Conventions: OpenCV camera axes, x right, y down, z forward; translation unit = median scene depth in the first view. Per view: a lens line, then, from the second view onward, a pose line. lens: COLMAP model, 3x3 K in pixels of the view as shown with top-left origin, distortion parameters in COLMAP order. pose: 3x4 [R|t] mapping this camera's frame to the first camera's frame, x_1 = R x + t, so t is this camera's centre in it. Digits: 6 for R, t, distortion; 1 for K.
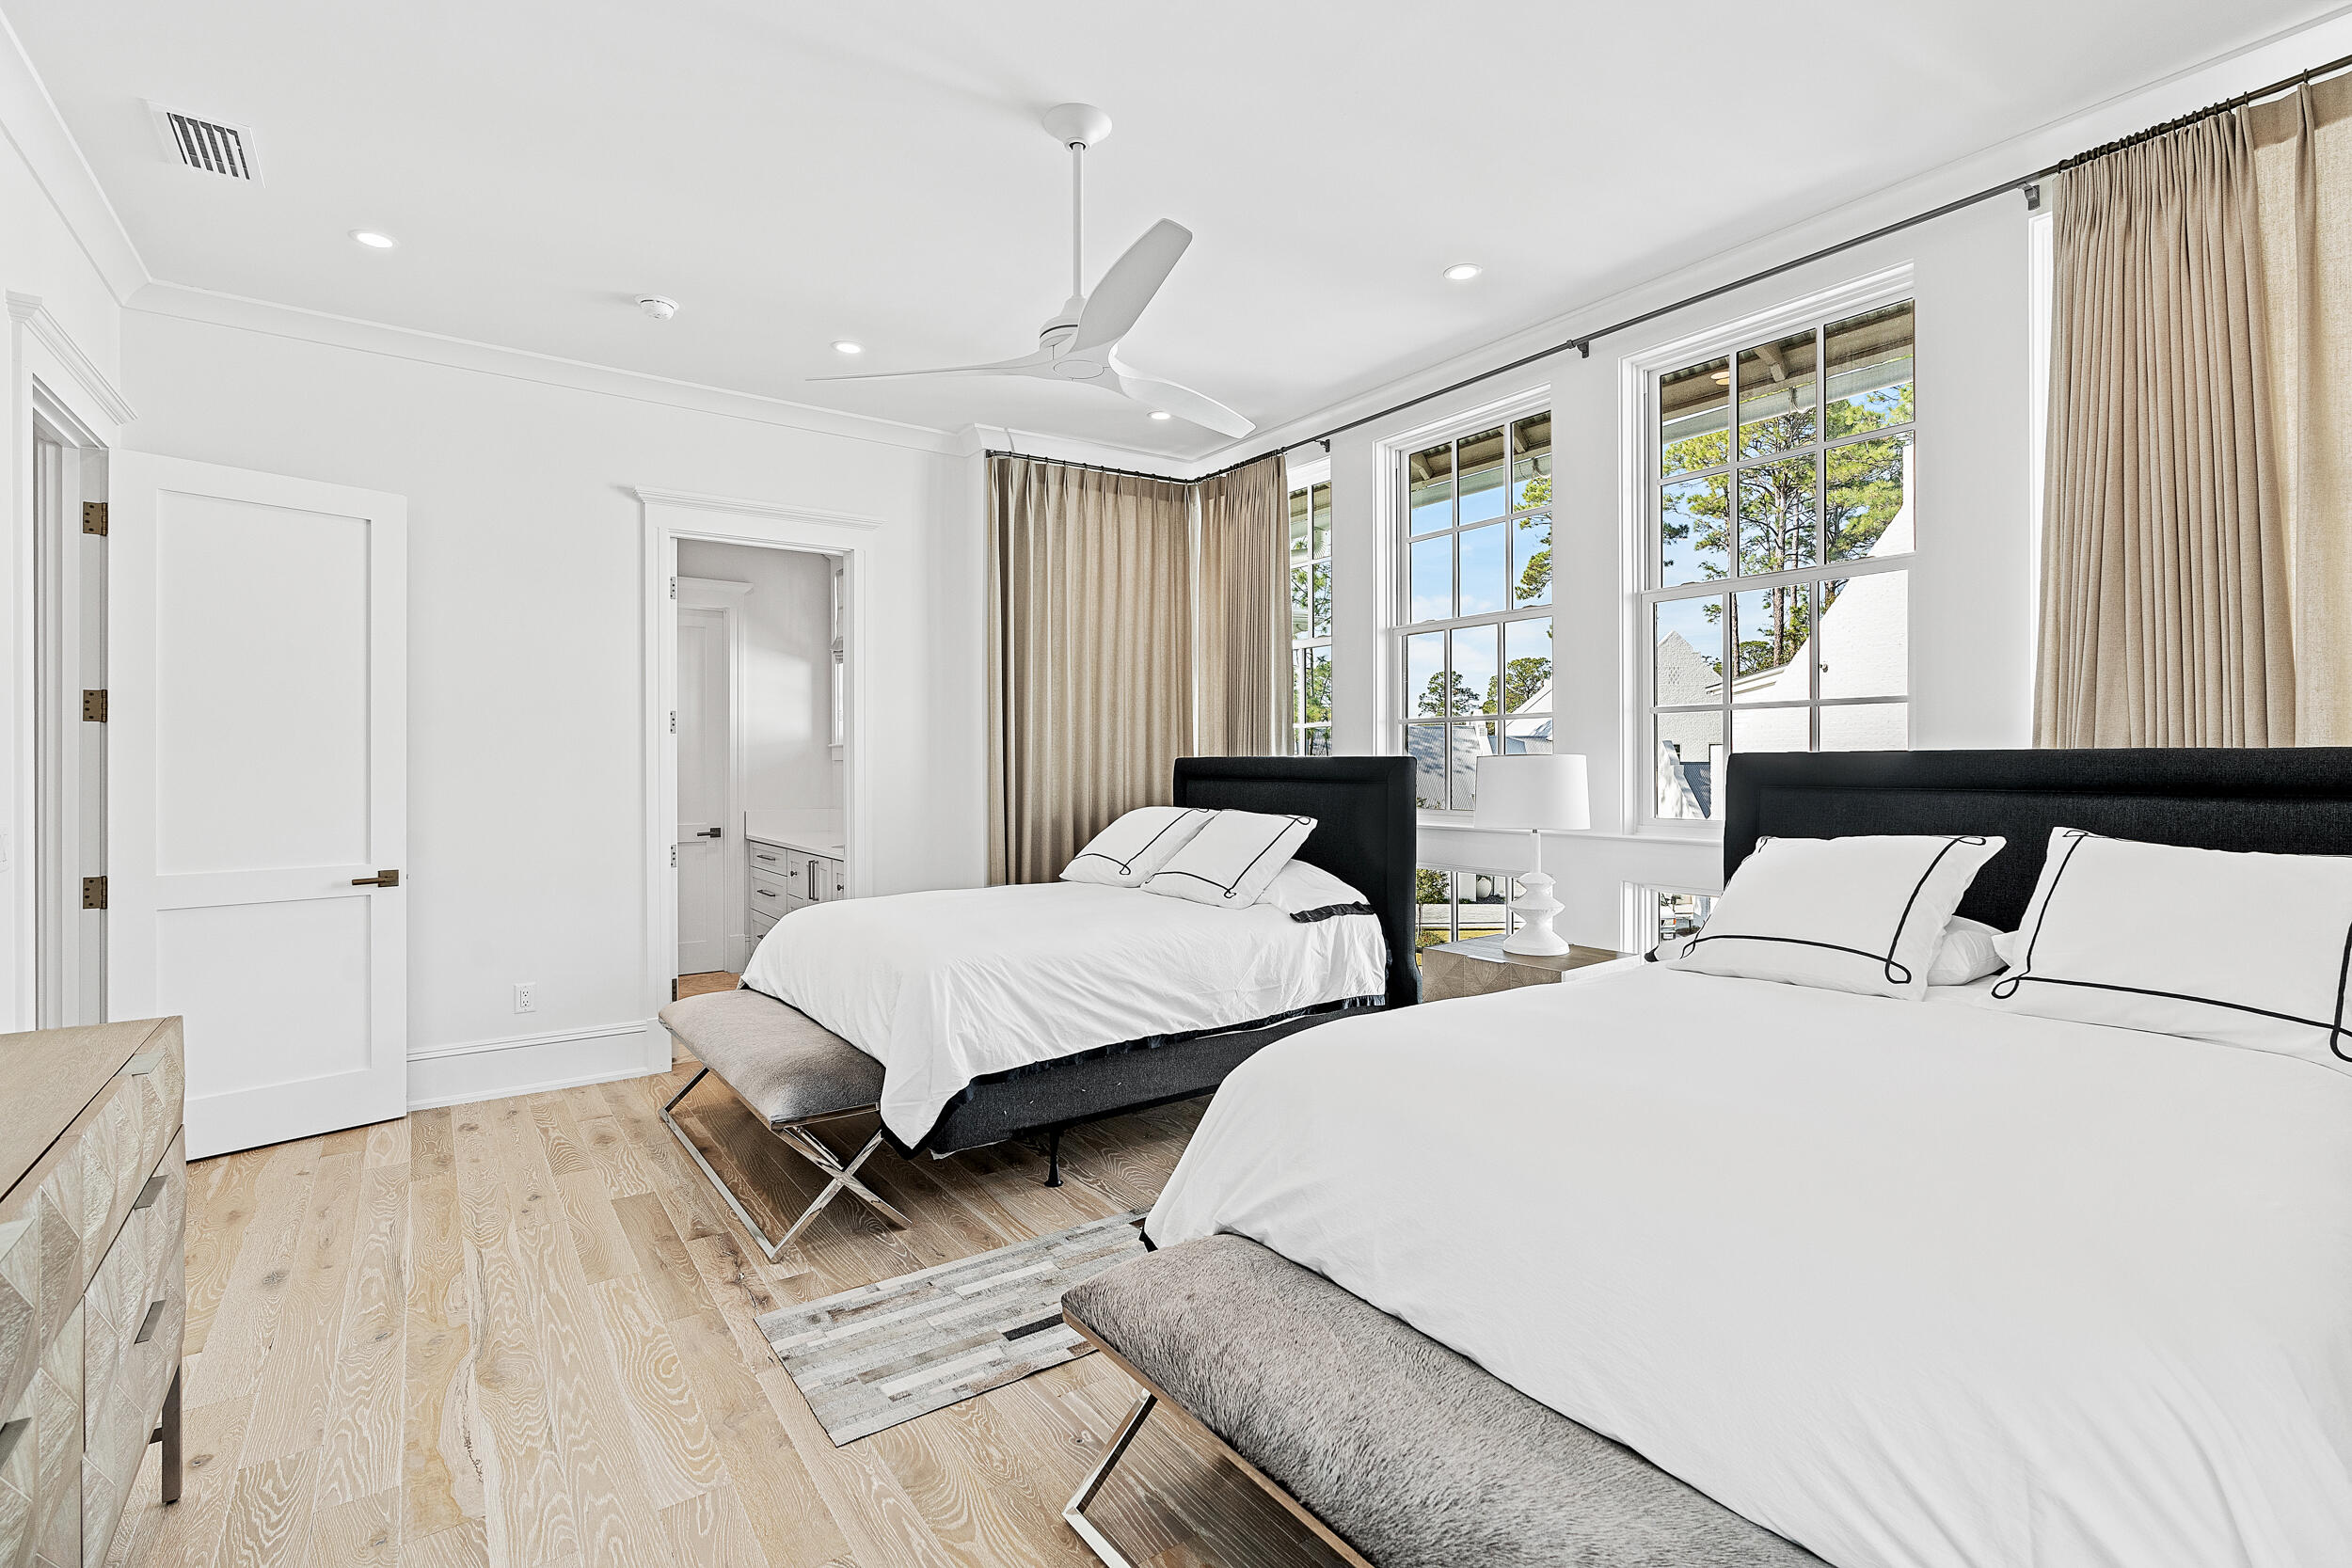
lens RADIAL K [[1040.5, 0, 1145.3], [0, 1040.5, 759.1], [0, 0, 1]] dist [-0.008408, 0.003035]
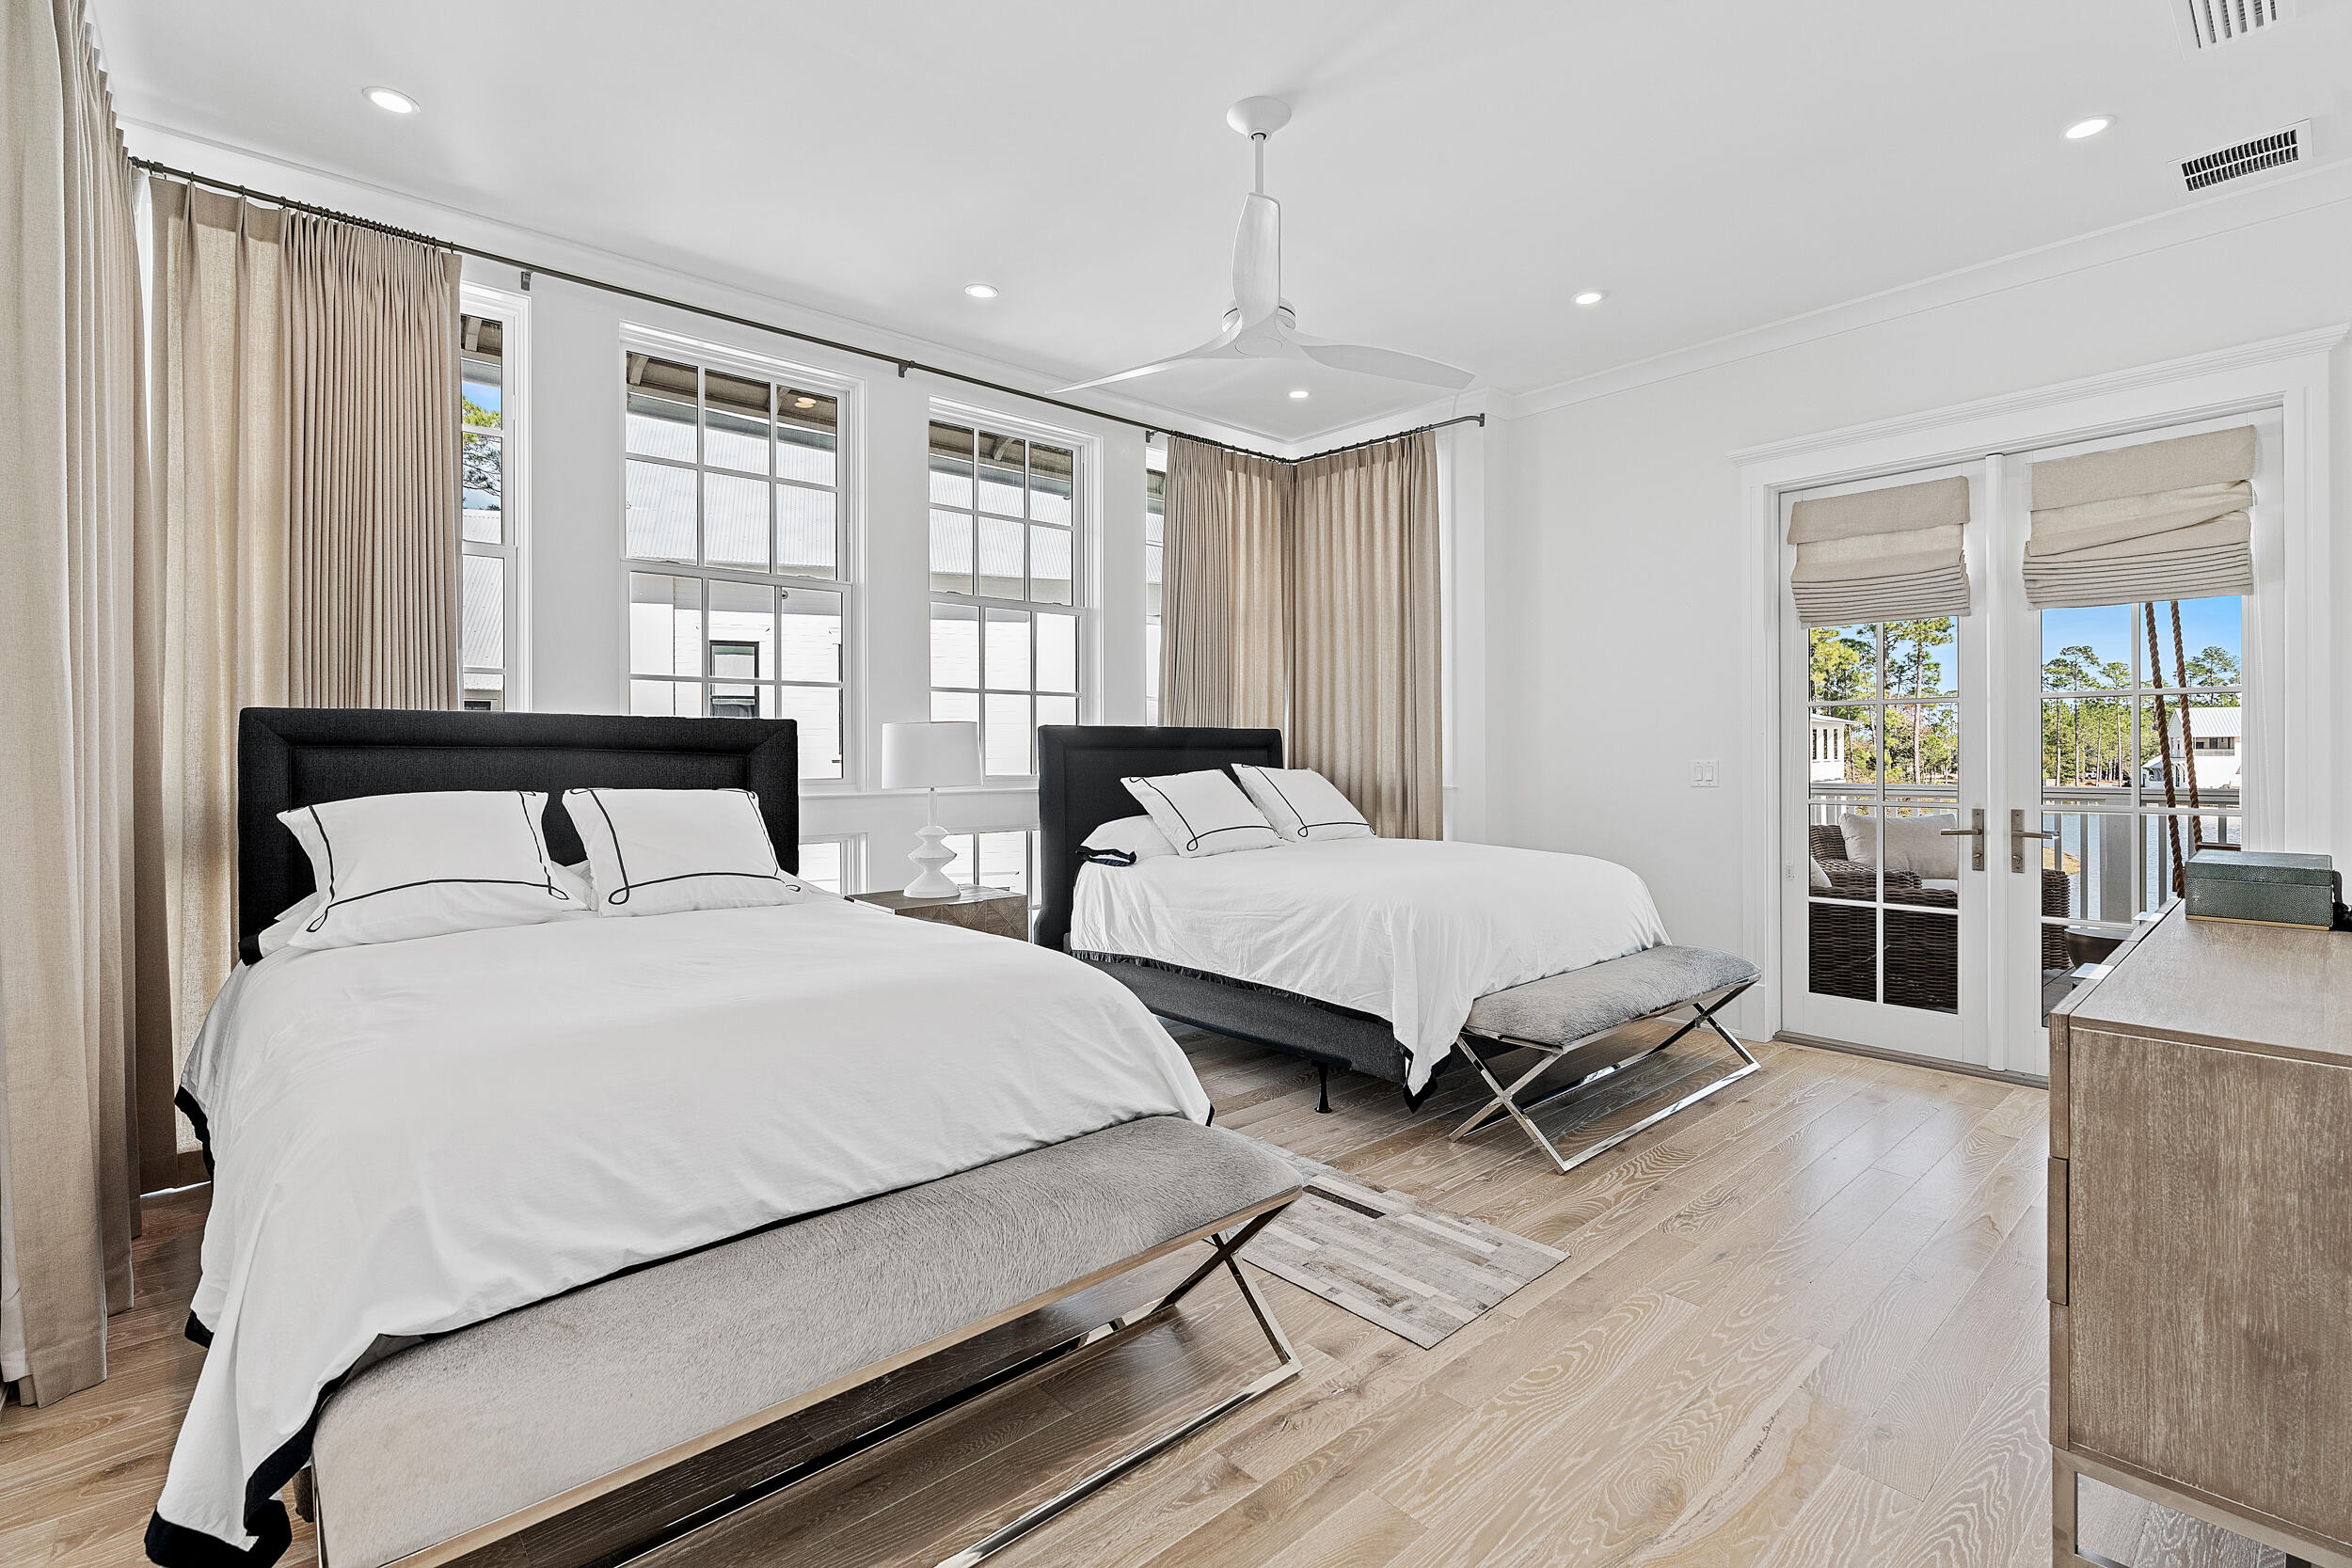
lens RADIAL K [[1040.5, 0, 1224.3], [0, 1040.5, 753.0], [0, 0, 1]] dist [-0.008408, 0.003035]
pose [[-0.124165, 0.002234, 0.992259, -1.201904], [-0.001492, 0.999996, -0.002438, 0.049835], [-0.992260, -0.001784, -0.124161, 1.268472]]
